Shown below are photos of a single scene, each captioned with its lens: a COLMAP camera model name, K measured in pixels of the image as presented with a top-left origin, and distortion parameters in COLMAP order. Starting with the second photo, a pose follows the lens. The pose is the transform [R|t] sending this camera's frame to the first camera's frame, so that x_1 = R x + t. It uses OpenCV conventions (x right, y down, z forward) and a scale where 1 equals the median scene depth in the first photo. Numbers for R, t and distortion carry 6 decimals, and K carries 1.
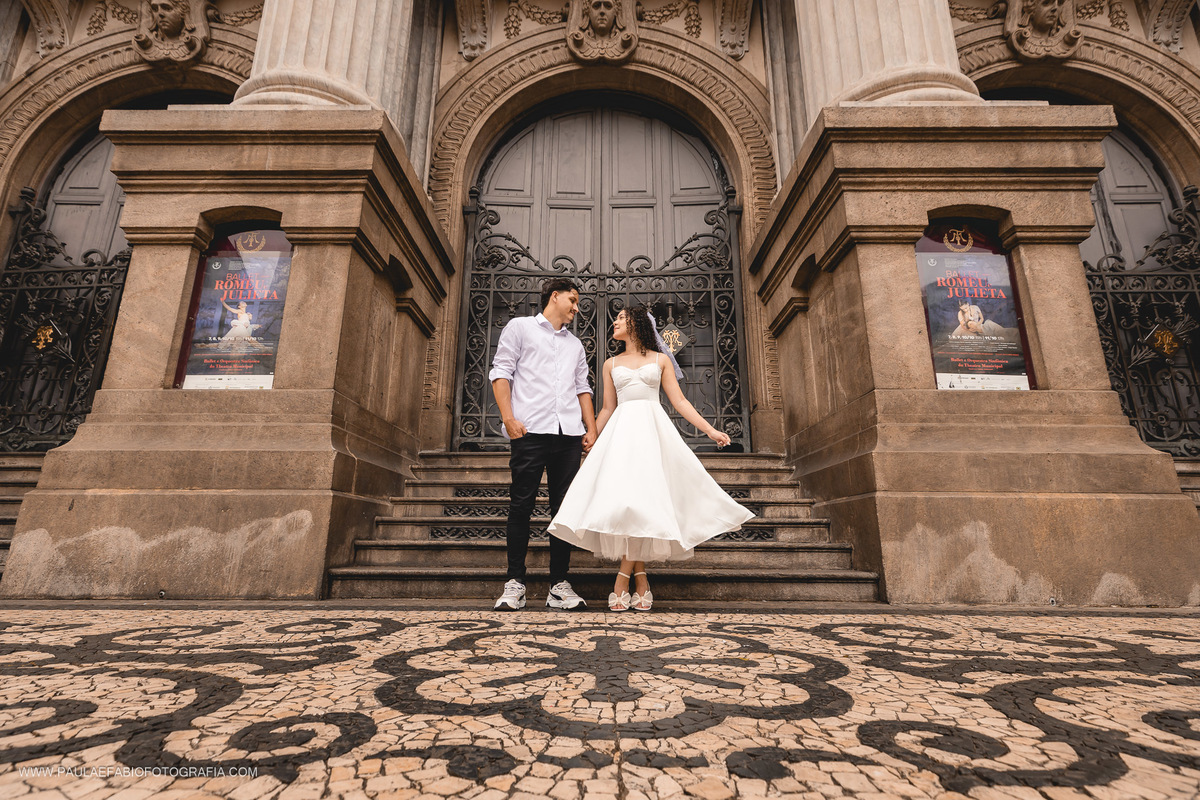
lens RADIAL K [[545.2, 0, 600.0], [0, 545.2, 400.0], [0, 0, 1]] dist [0.000331, 0.000089]
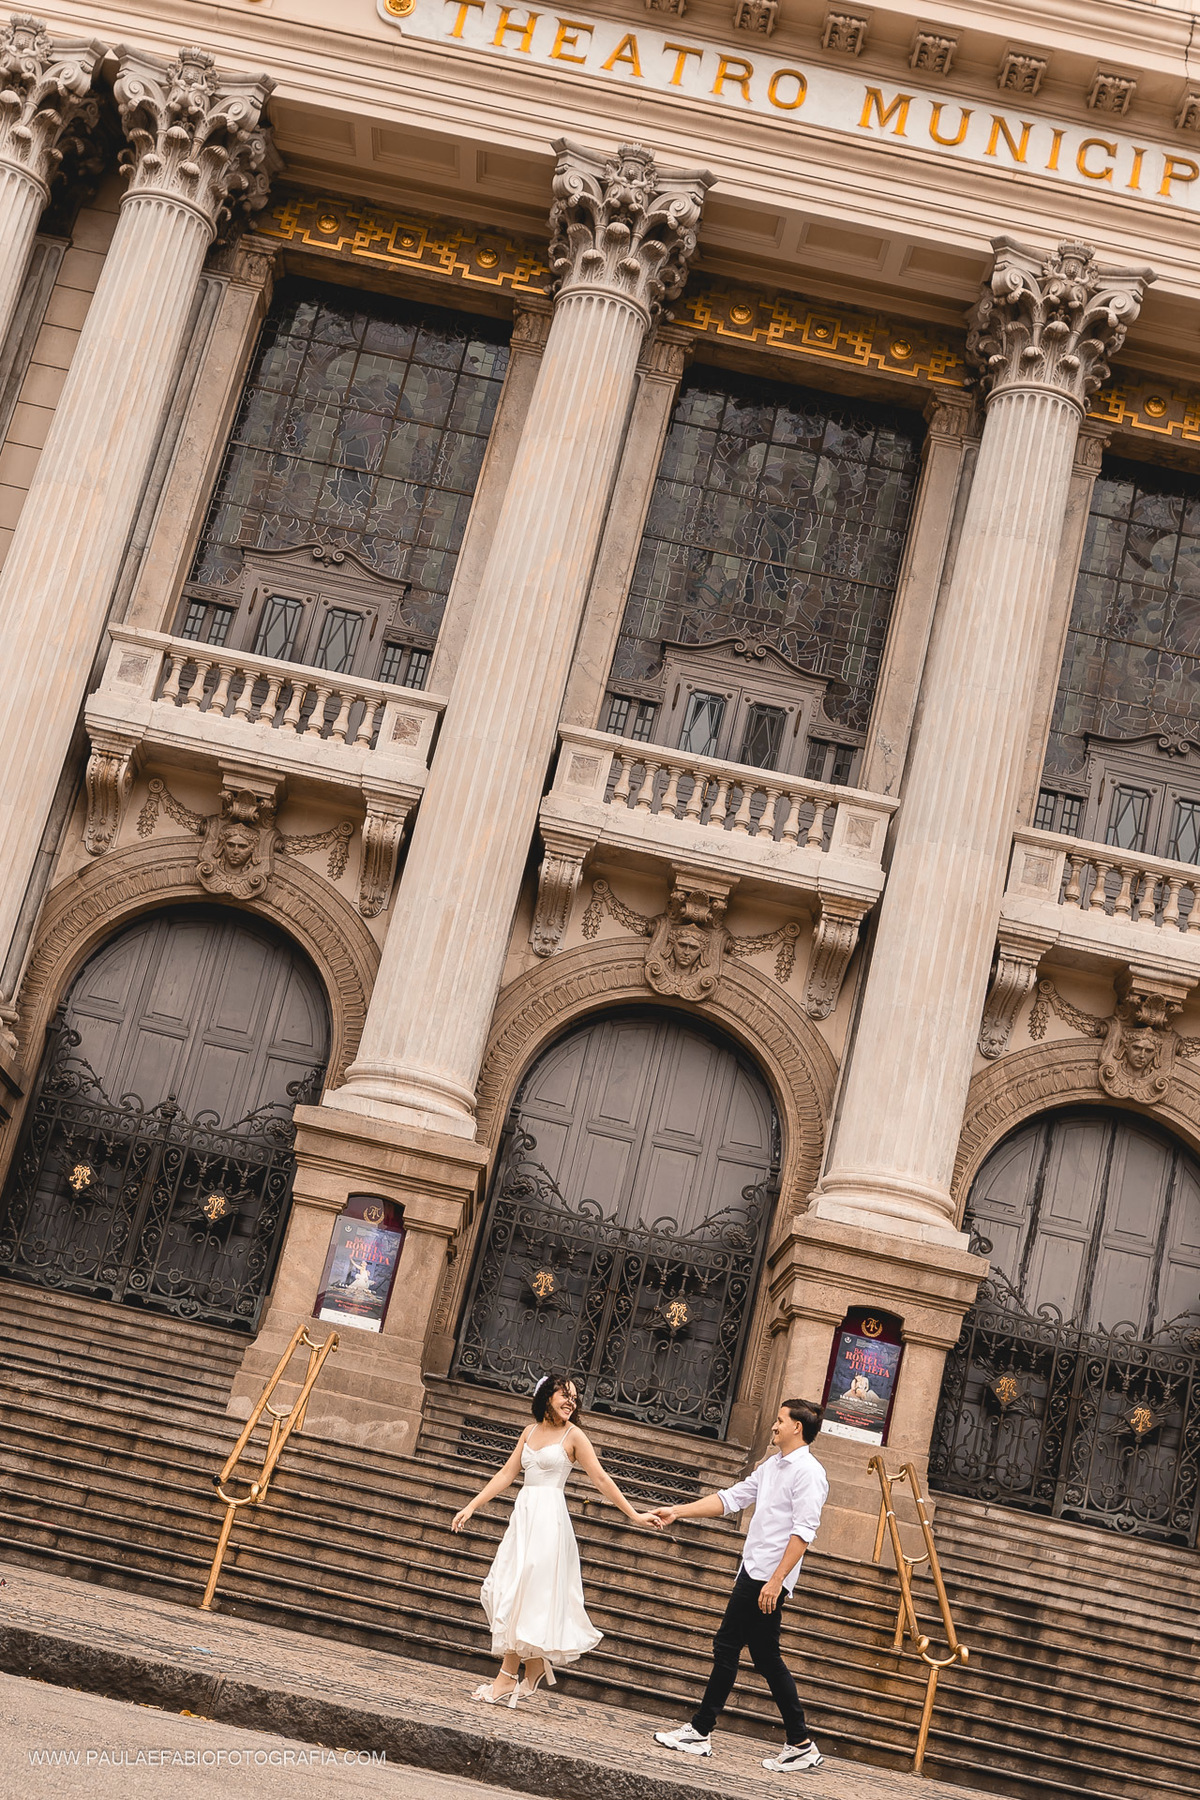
lens RADIAL K [[2473.1, 0, 600.0], [0, 2473.1, 900.0], [0, 0, 1]] dist [-0.022058, -0.067286]
pose [[0.976089, 0.217228, -0.007930, -0.157351], [-0.217371, 0.975552, -0.032365, -0.758739], [0.000706, 0.033315, 0.999445, -4.046479]]
